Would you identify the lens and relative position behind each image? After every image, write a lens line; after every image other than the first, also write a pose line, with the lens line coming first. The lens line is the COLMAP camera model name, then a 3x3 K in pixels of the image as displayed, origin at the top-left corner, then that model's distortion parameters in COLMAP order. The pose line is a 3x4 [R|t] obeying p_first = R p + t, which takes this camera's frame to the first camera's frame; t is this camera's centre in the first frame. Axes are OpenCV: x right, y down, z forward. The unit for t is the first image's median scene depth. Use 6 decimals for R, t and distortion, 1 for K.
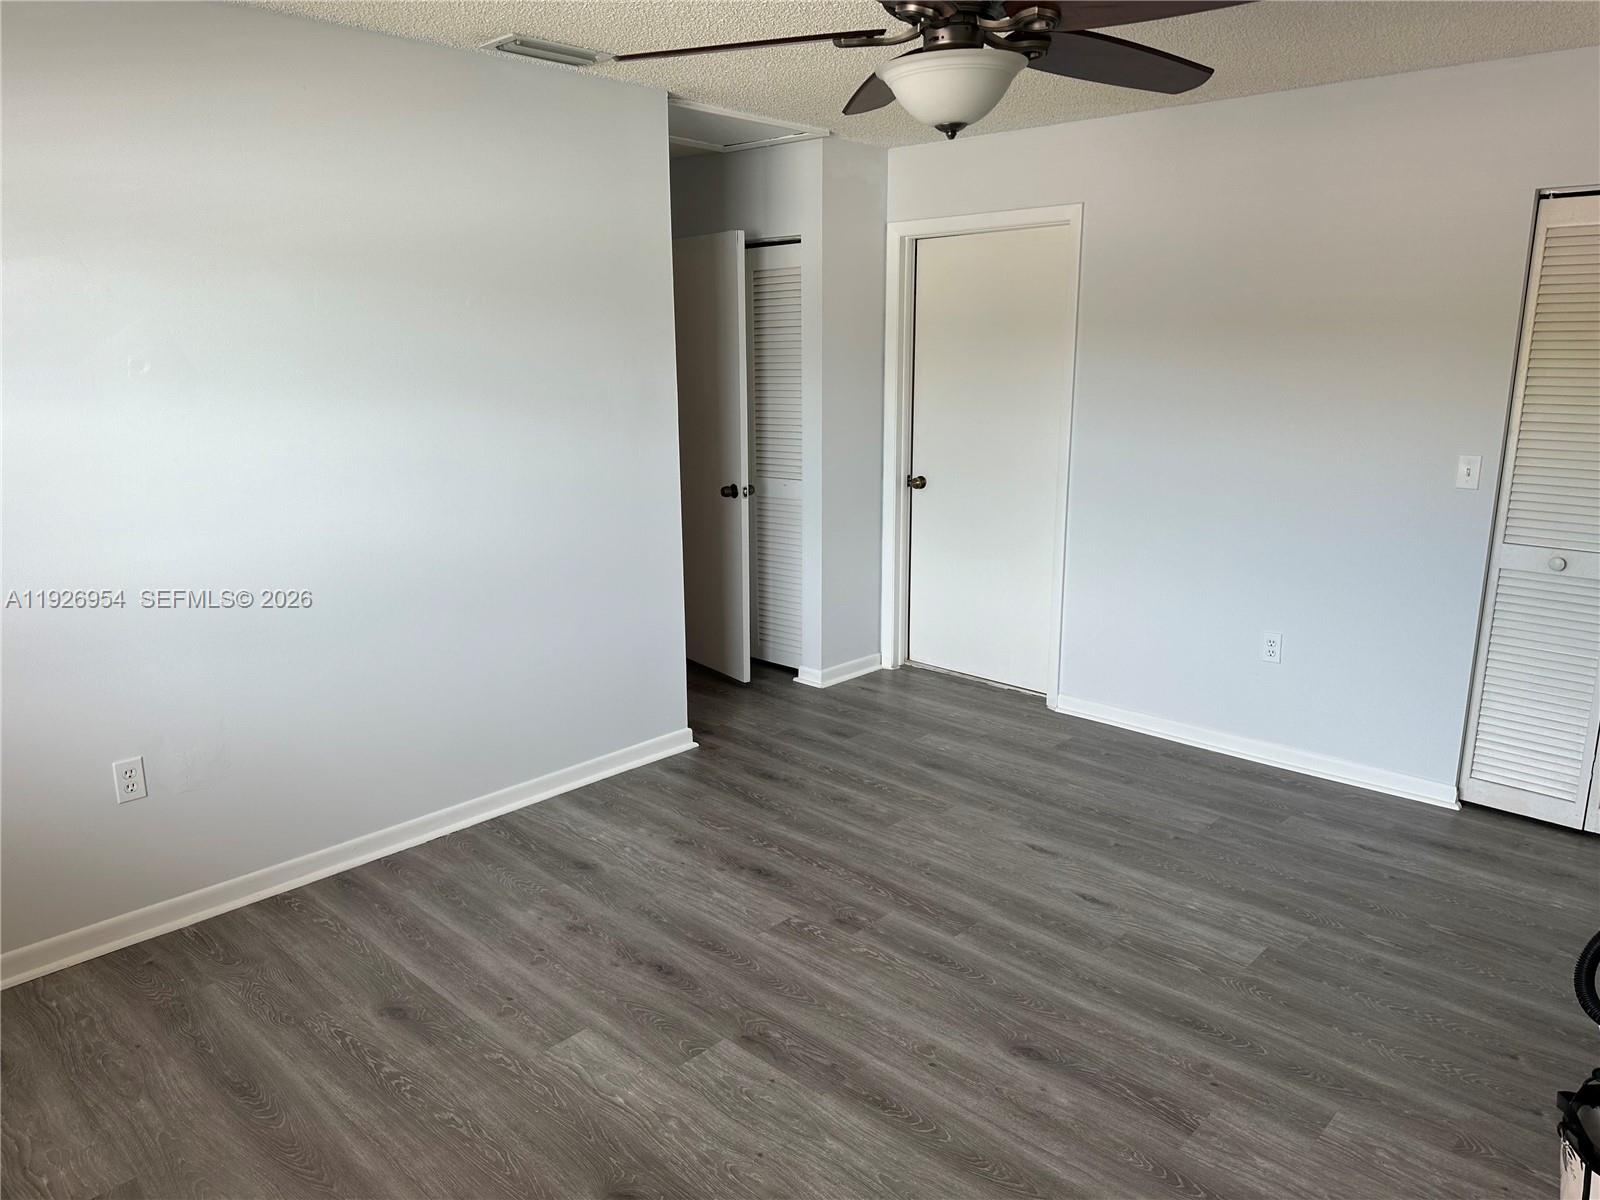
lens RADIAL K [[1127.5, 0, 799.0], [0, 1127.5, 593.1], [0, 0, 1]] dist [0.120515, -0.163713]
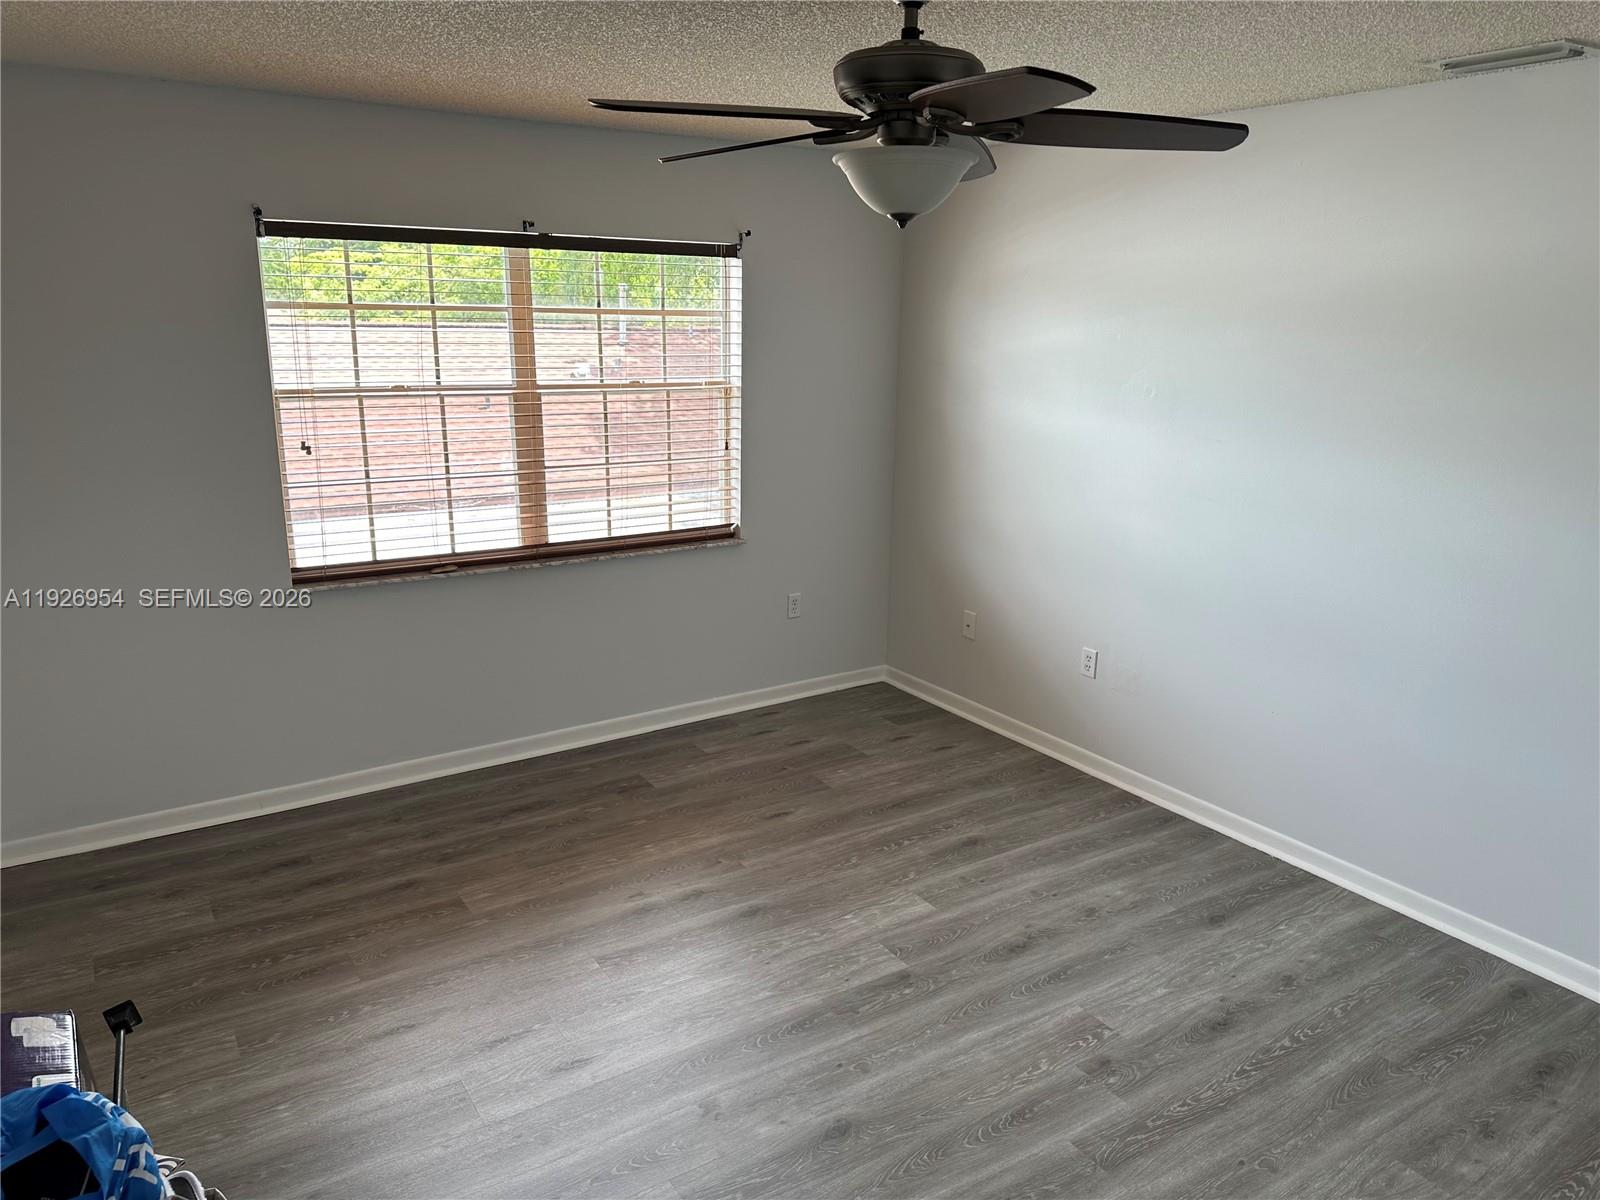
lens RADIAL K [[1127.5, 0, 799.0], [0, 1127.5, 593.1], [0, 0, 1]] dist [0.120515, -0.163713]
pose [[-0.237624, 0.237366, -0.941909, 0.863829], [-0.224034, 0.930147, 0.290921, -0.262246], [0.945169, 0.280149, -0.167847, 0.838147]]
